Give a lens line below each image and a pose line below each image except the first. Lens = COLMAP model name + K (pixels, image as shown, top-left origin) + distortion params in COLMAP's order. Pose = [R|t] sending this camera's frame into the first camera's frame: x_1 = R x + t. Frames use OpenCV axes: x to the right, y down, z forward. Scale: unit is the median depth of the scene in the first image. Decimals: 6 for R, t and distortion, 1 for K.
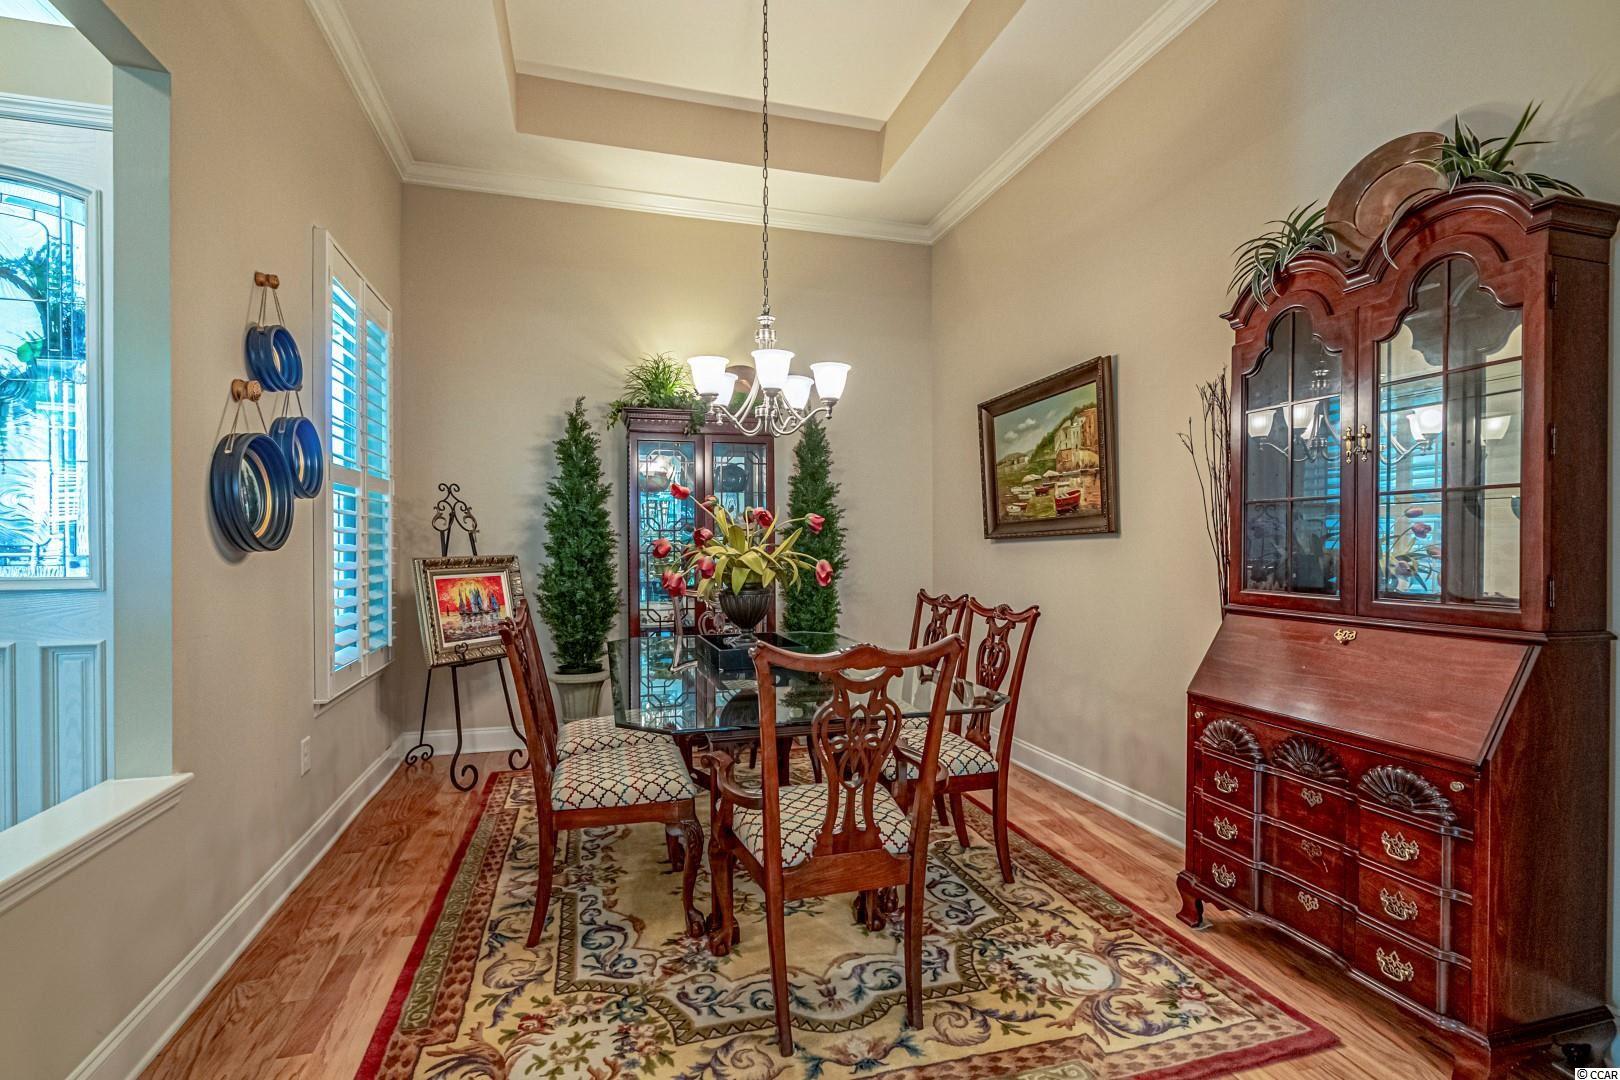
lens RADIAL K [[752.2, 0, 806.7], [0, 752.2, 542.7], [0, 0, 1]] dist [-0.002325, 0.000448]
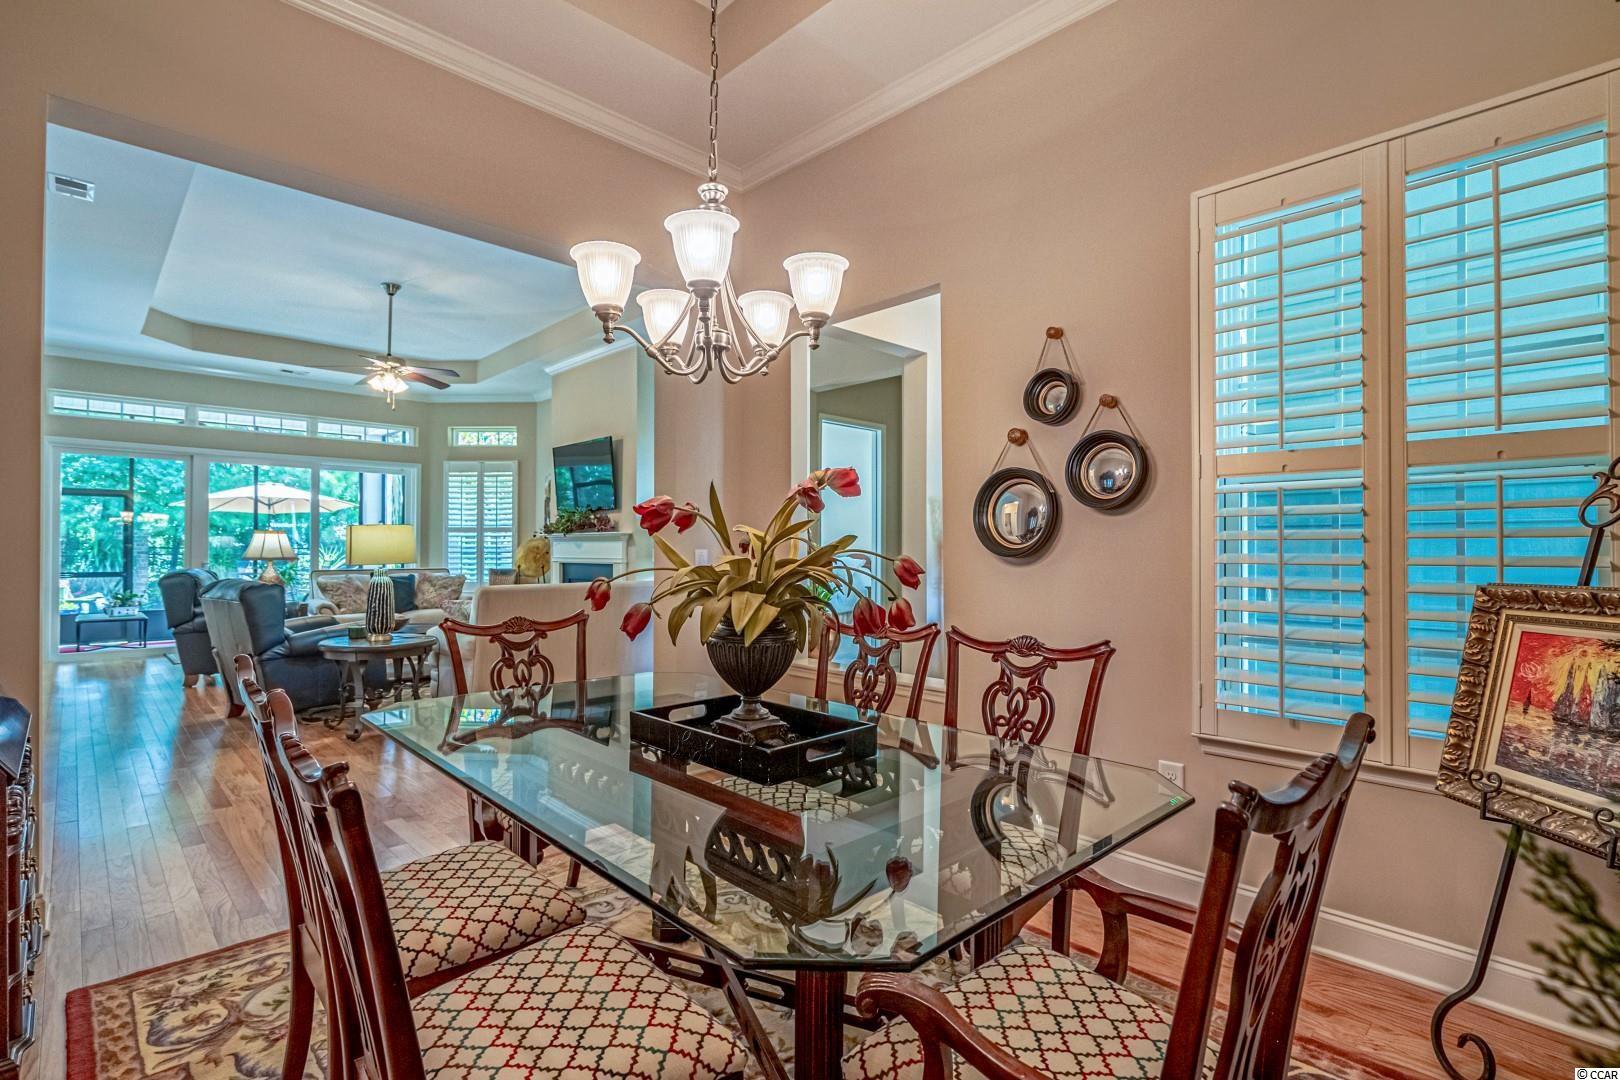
lens RADIAL K [[781.2, 0, 810.0], [0, 781.2, 540.0], [0, 0, 1]] dist [0.000963, 0.000328]
pose [[-0.883606, -0.005601, -0.468199, 0.145251], [-0.003085, 0.999976, -0.006140, -0.004155], [0.468222, -0.003981, -0.883602, 1.309643]]
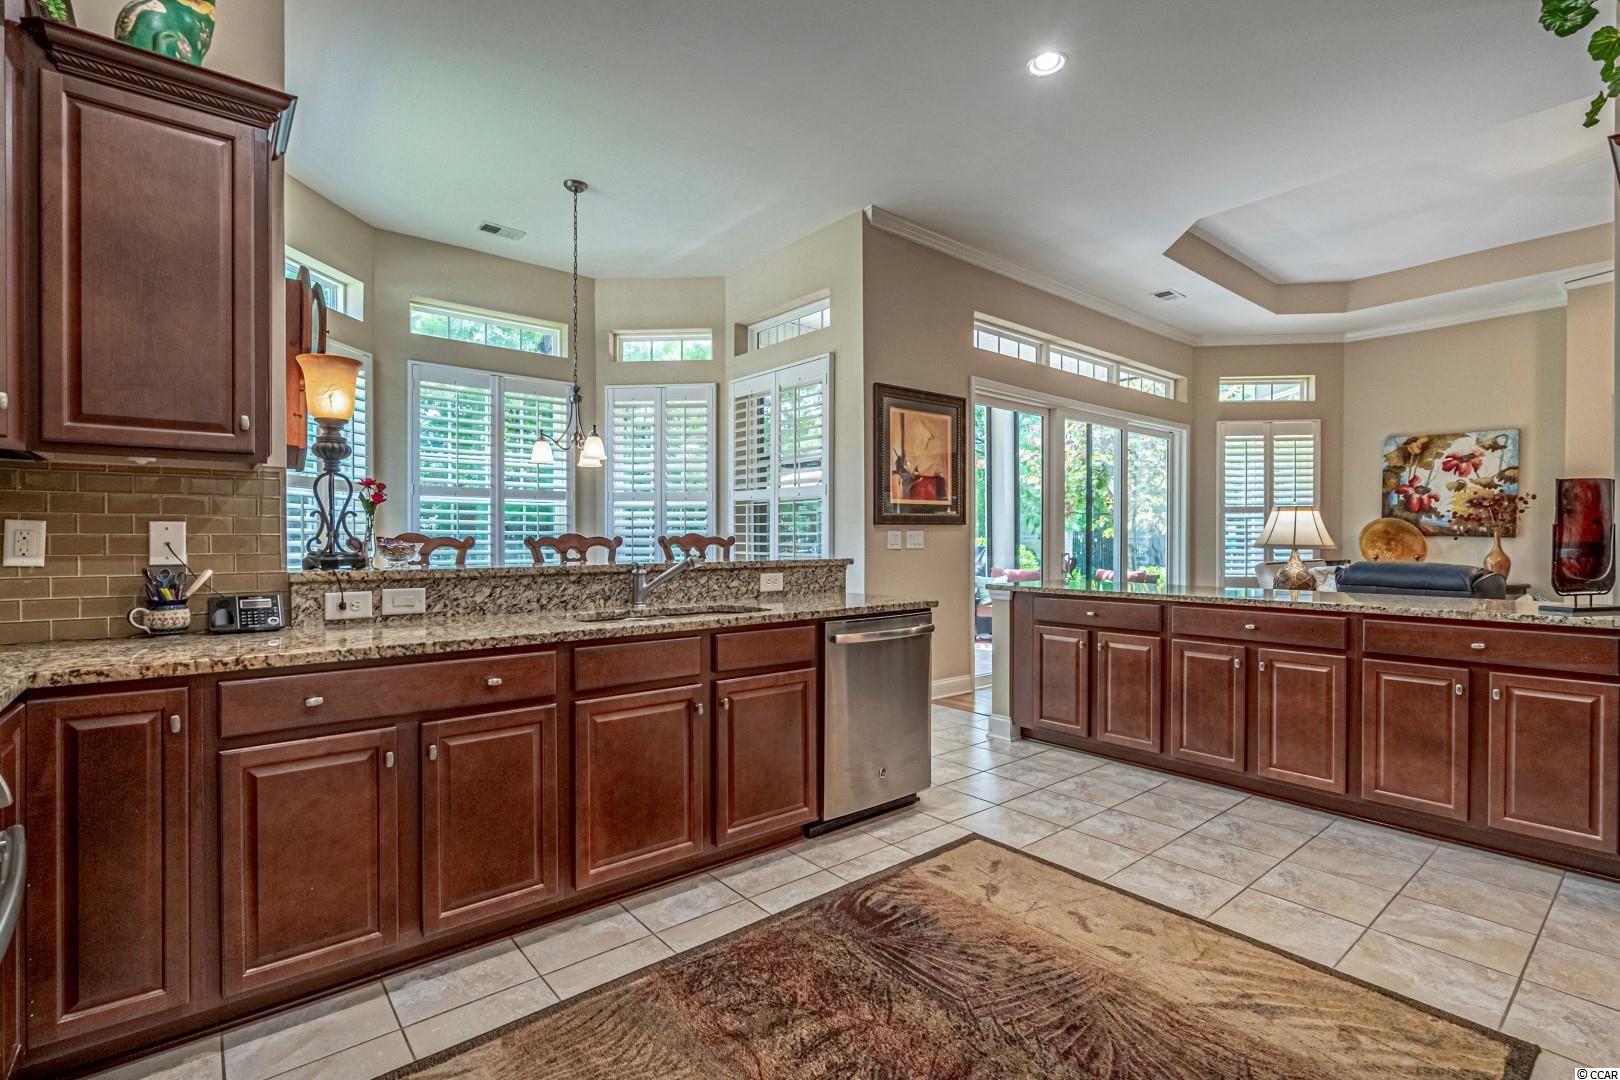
lens RADIAL K [[752.2, 0, 806.7], [0, 752.2, 542.7], [0, 0, 1]] dist [-0.002325, 0.000448]
pose [[-0.913770, 0.002748, -0.406223, 2.013003], [-0.001503, 0.999947, 0.010145, 0.019120], [0.406230, 0.009881, -0.913718, -0.436887]]
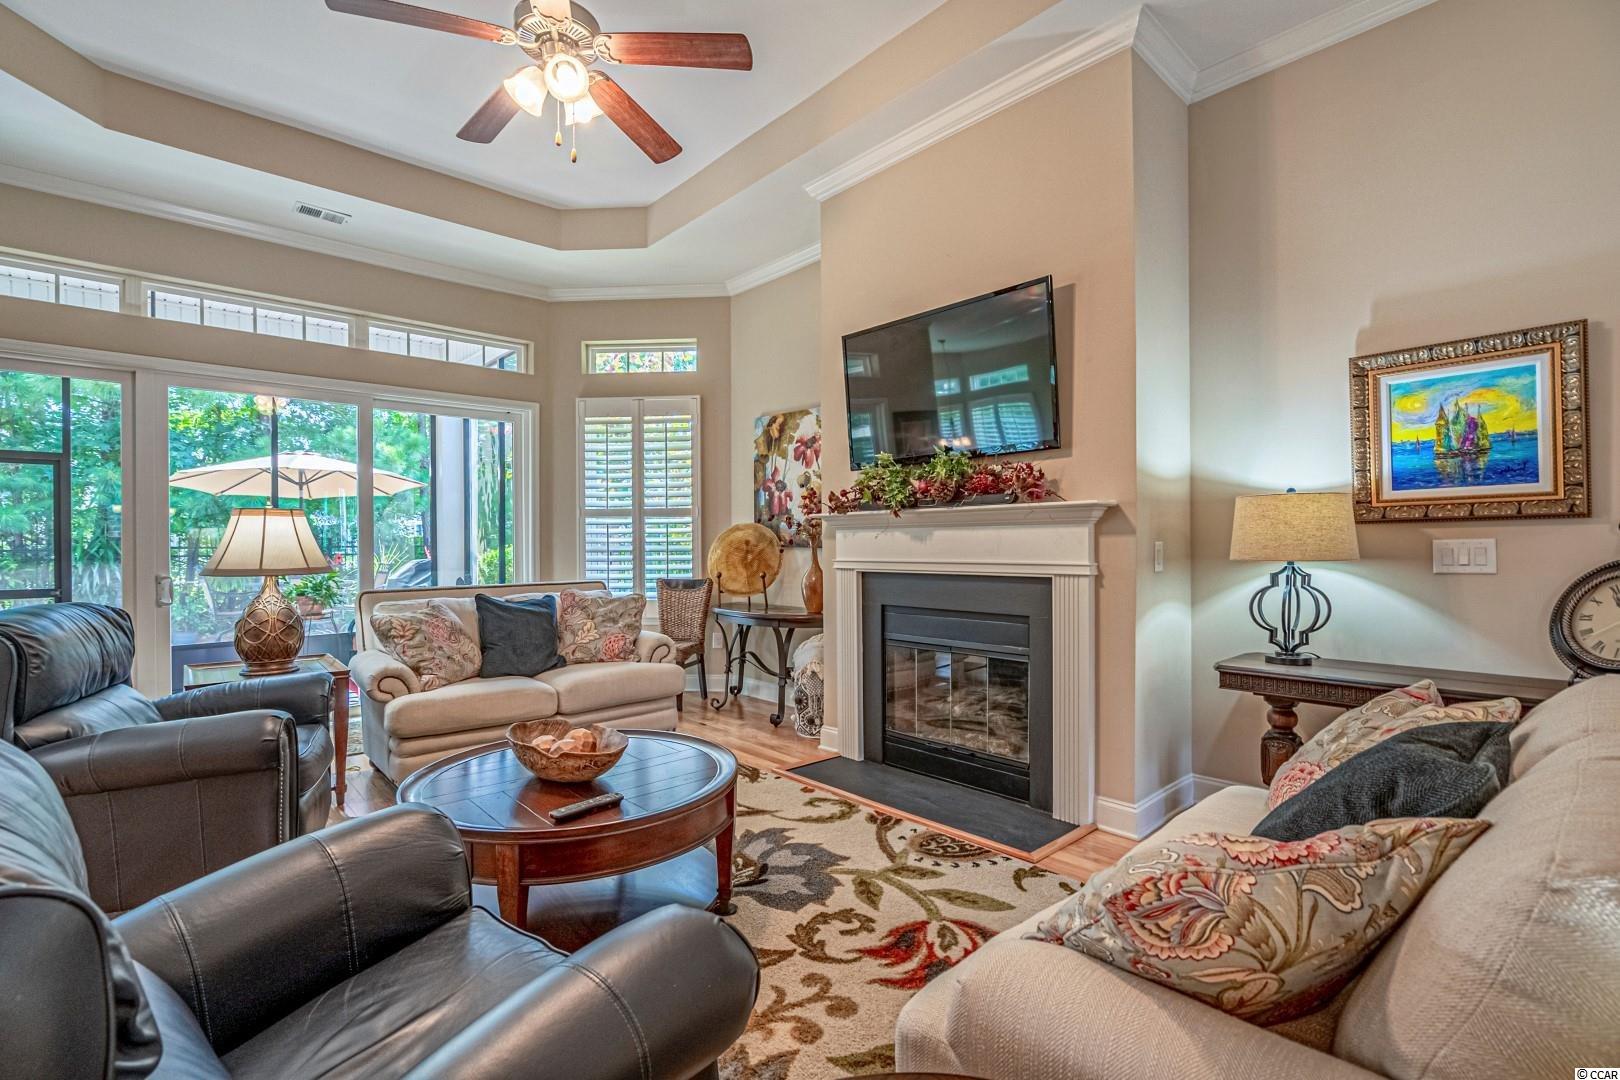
lens RADIAL K [[735.3, 0, 807.7], [0, 735.3, 544.3], [0, 0, 1]] dist [-0.005582, 0.000656]
pose [[-0.895920, 0.008562, -0.444133, 0.259487], [0.005207, 0.999948, 0.008774, 0.000956], [0.444185, 0.005548, -0.895918, -0.243487]]
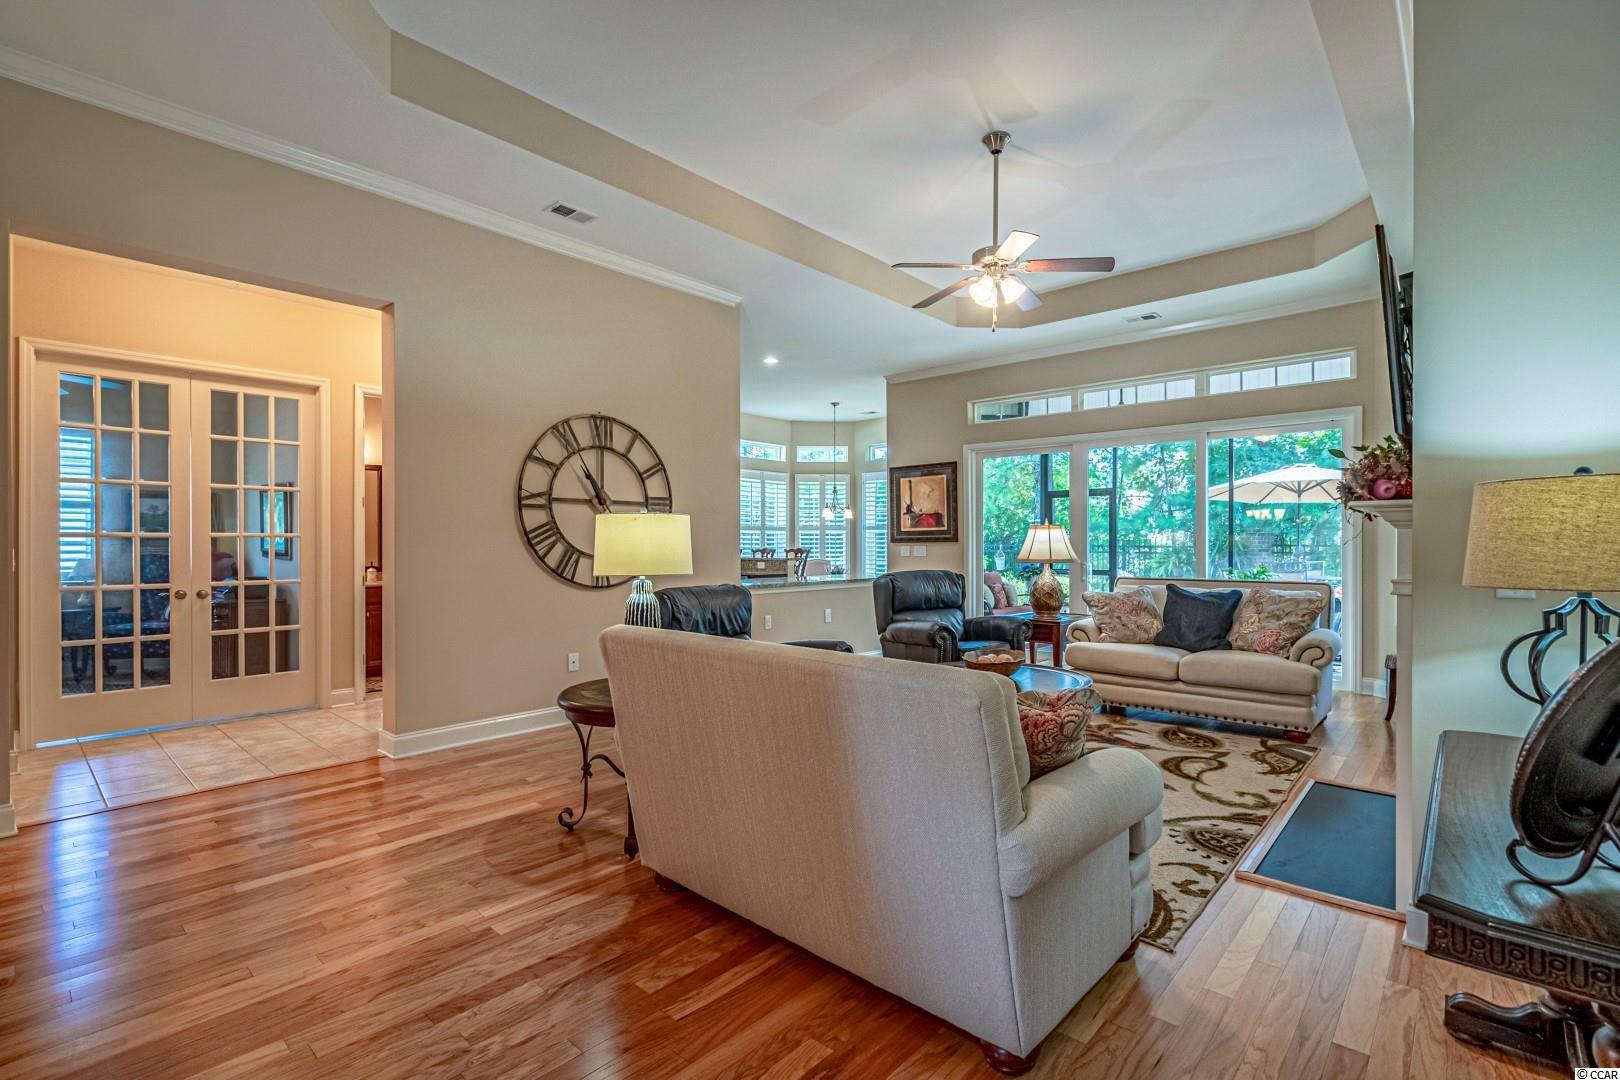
lens RADIAL K [[744.2, 0, 810.0], [0, 744.2, 540.0], [0, 0, 1]] dist [-0.000908, 0.000352]
pose [[-0.530724, 0.005626, 0.847526, -0.708400], [0.006449, 0.999976, -0.002599, -0.005655], [-0.847520, 0.004087, -0.530748, -0.046082]]
